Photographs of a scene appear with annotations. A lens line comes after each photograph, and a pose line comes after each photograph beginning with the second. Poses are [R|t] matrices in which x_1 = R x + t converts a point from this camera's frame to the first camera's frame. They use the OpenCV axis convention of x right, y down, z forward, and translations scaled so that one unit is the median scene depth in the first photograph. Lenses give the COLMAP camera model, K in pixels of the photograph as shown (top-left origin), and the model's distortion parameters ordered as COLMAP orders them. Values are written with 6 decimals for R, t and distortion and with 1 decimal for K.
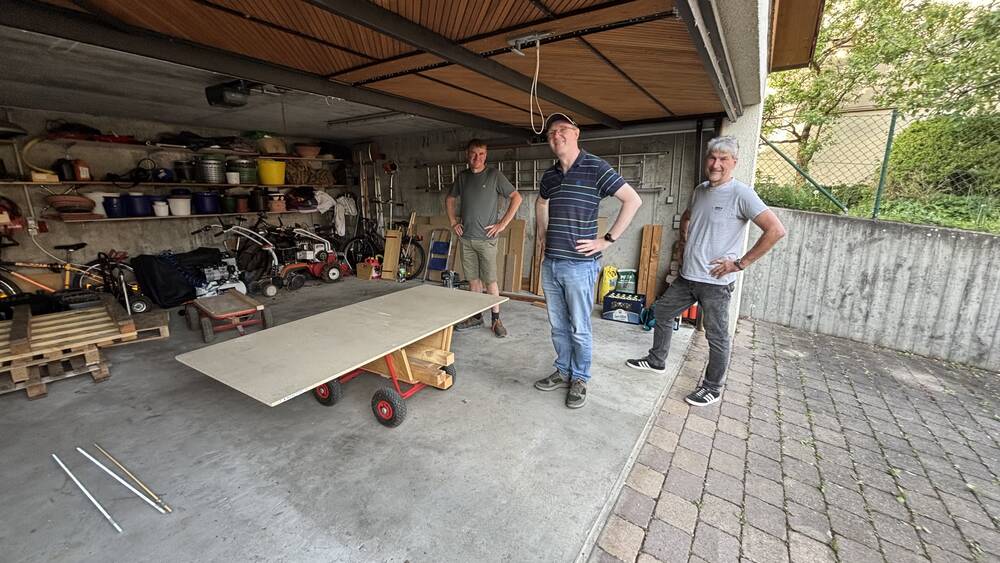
lens RADIAL K [[402.7, 0, 494.3], [0, 402.7, 279.8], [0, 0, 1]] dist [-0.000362, 0.000522]
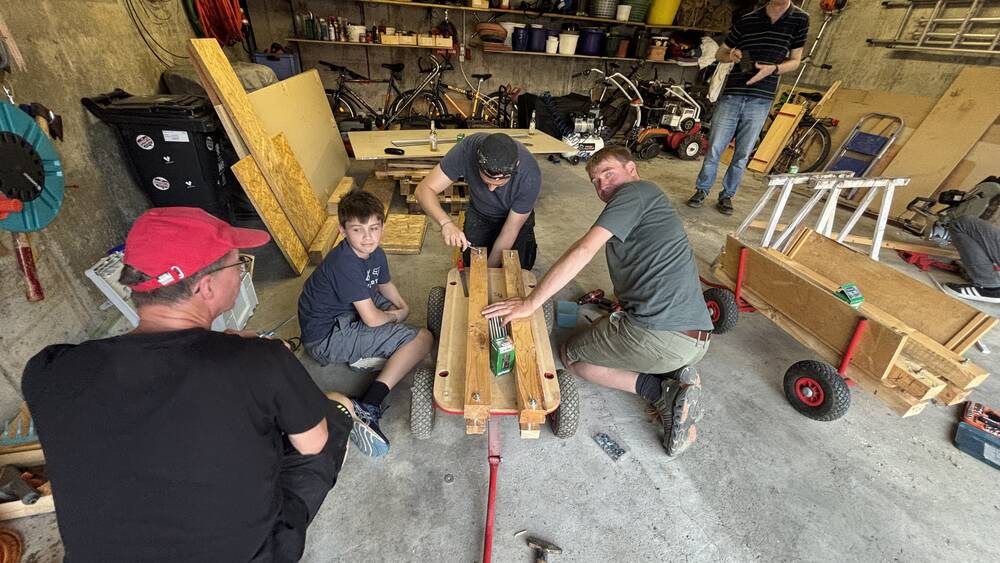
lens RADIAL K [[402.7, 0, 500.1], [0, 402.7, 280.7], [0, 0, 1]] dist [-0.000362, 0.000522]
pose [[0.745520, 0.392843, -0.538399, -0.157287], [-0.205963, 0.904077, 0.374464, 0.001384], [0.633860, -0.168281, 0.754919, 0.076386]]
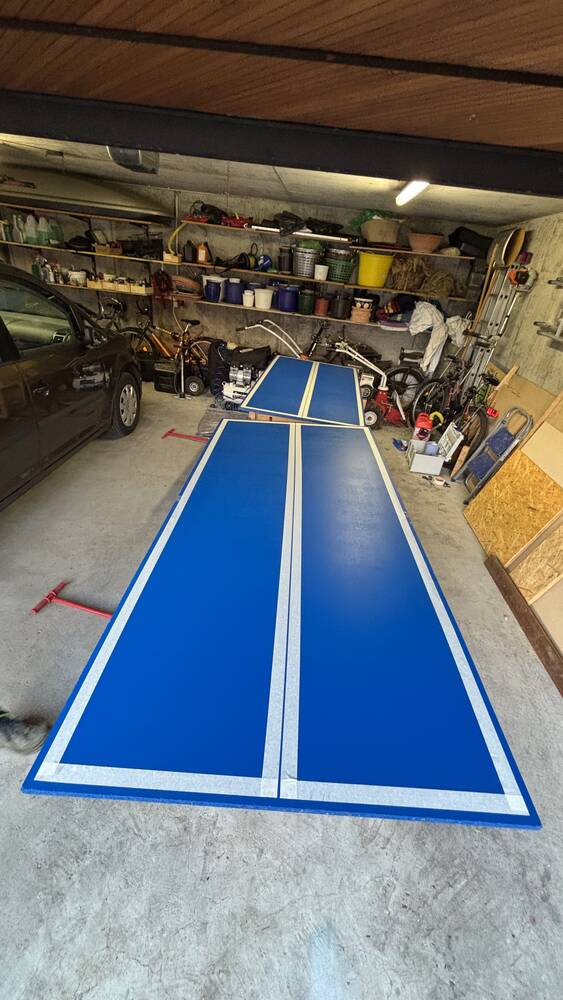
lens RADIAL K [[402.7, 0, 282.8], [0, 402.7, 496.6], [0, 0, 1]] dist [-0.000362, 0.000522]
pose [[0.450505, 0.505448, -0.735913, 0.208375], [-0.294715, 0.862287, 0.411830, -0.178086], [0.842727, 0.031353, 0.537428, 0.504248]]
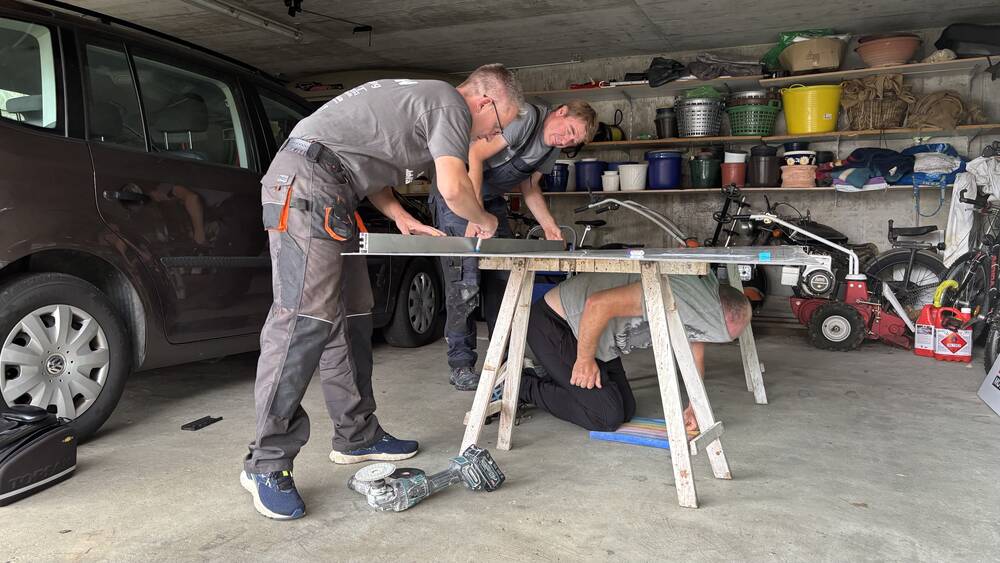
lens RADIAL K [[741.2, 0, 498.3], [0, 741.2, 282.1], [0, 0, 1]] dist [0.011966, -0.006059]
pose [[0.172445, 0.076303, -0.982059, 0.333320], [-0.213704, 0.976147, 0.038318, -0.018639], [0.961558, 0.203262, 0.184637, 0.589116]]
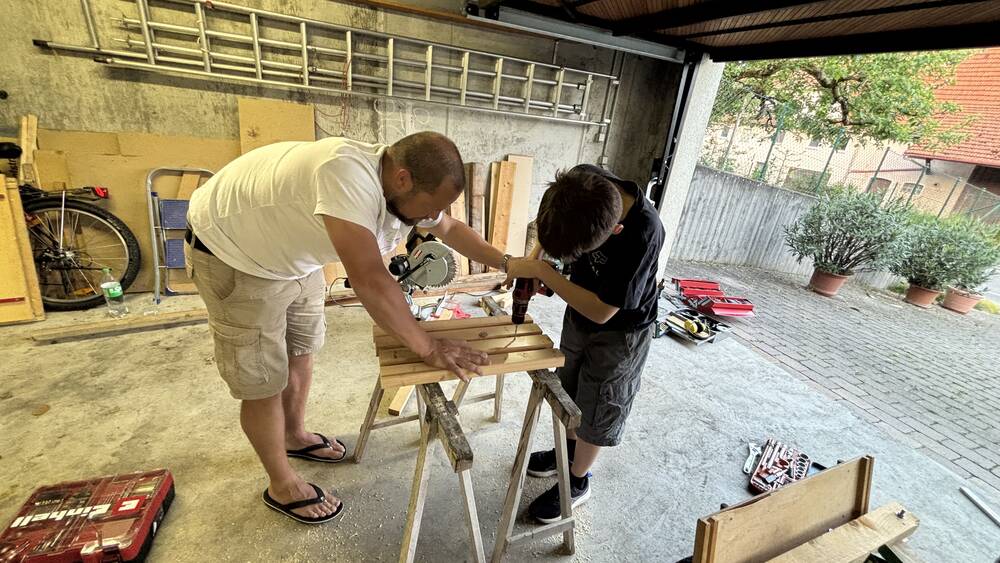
lens RADIAL K [[402.7, 0, 506.2], [0, 402.7, 280.6], [0, 0, 1]] dist [-0.000362, 0.000522]
pose [[0.564179, -0.249642, 0.787007, -0.335588], [0.064121, 0.963563, 0.259680, -0.117489], [-0.823159, -0.096042, 0.559630, 0.554372]]
